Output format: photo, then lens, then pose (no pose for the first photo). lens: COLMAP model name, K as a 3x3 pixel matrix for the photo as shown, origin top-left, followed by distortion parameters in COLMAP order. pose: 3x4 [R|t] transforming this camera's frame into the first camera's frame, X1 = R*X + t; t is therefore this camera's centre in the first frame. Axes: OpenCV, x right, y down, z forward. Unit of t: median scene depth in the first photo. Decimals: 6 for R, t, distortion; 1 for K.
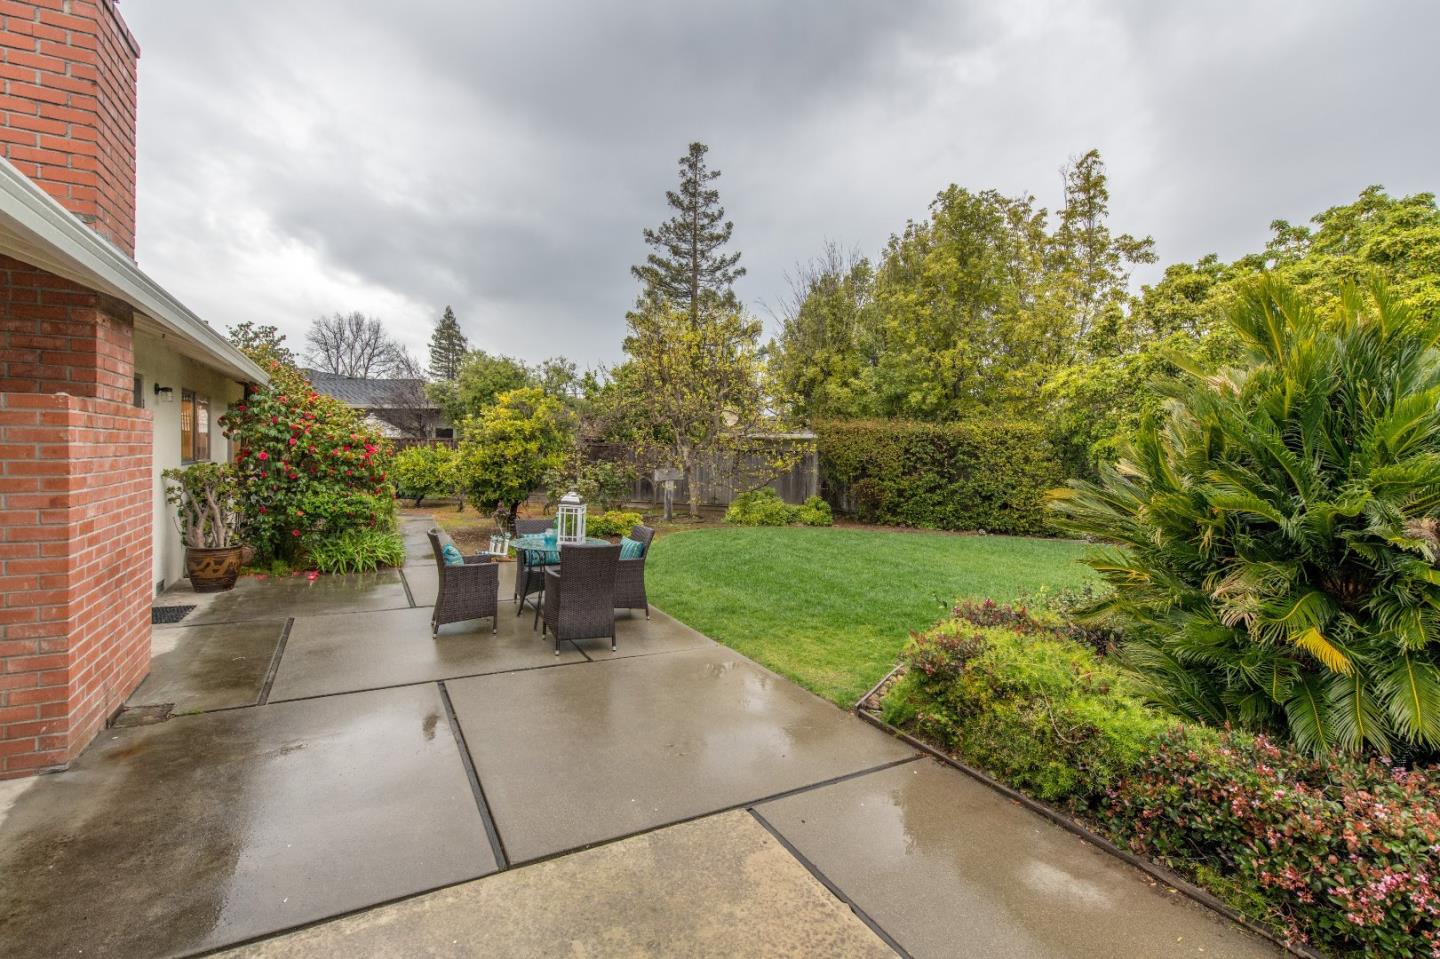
lens RADIAL K [[667.1, 0, 714.4], [0, 667.1, 468.7], [0, 0, 1]] dist [0.004112, -0.001316]
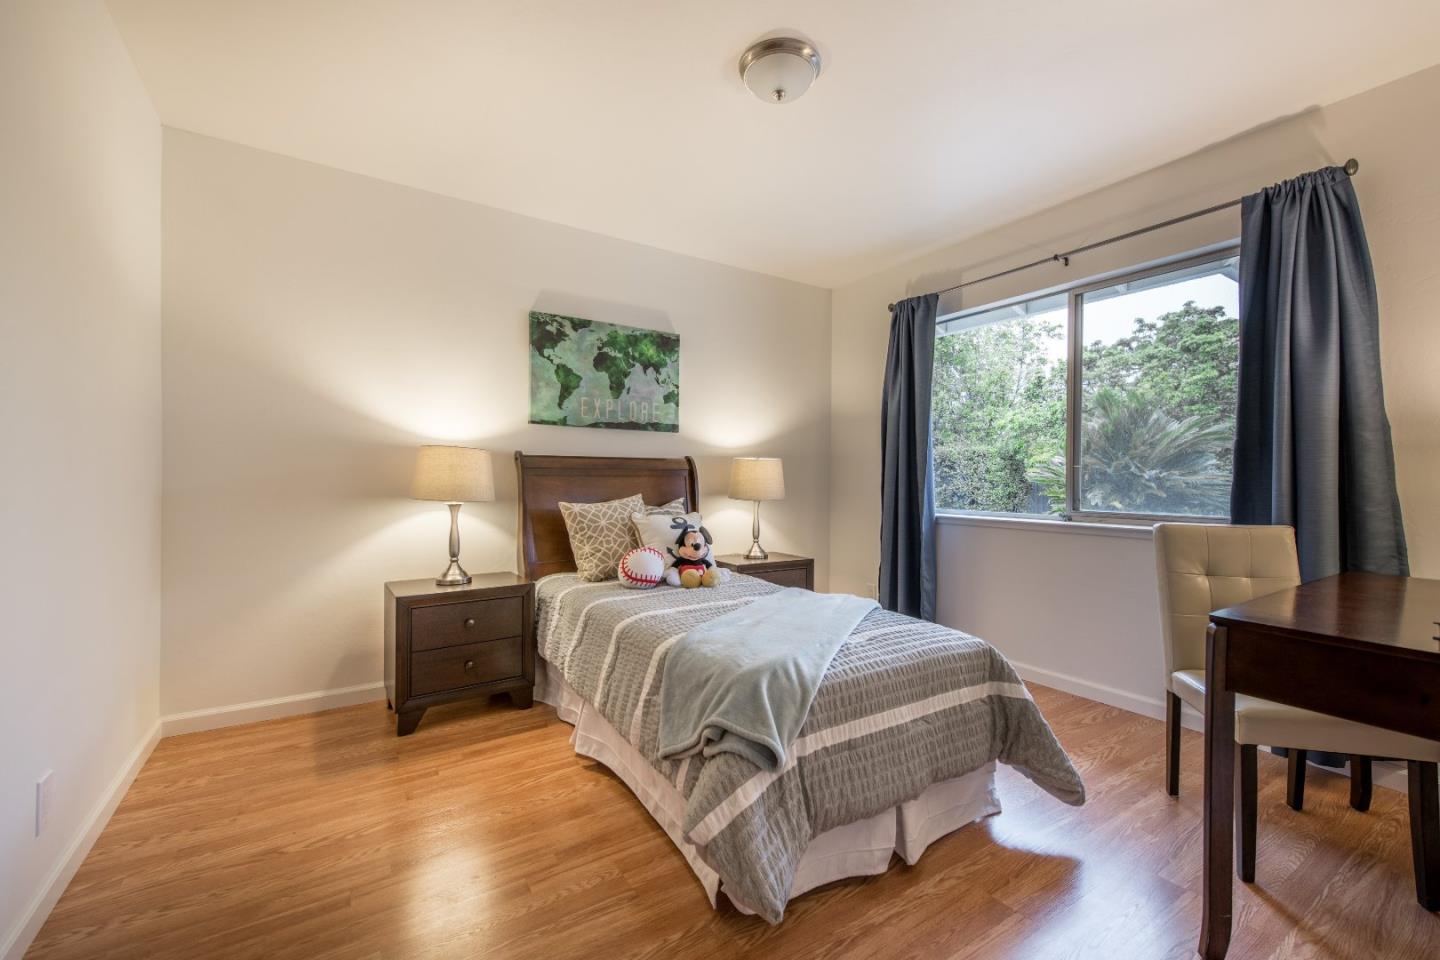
lens RADIAL K [[609.1, 0, 727.3], [0, 609.1, 485.4], [0, 0, 1]] dist [-0.000685, 0.000131]
pose [[0.997165, -0.012573, 0.074184, -0.231265], [0.013700, 0.999798, -0.014697, 0.033846], [-0.073984, 0.015671, 0.997136, -0.346227]]
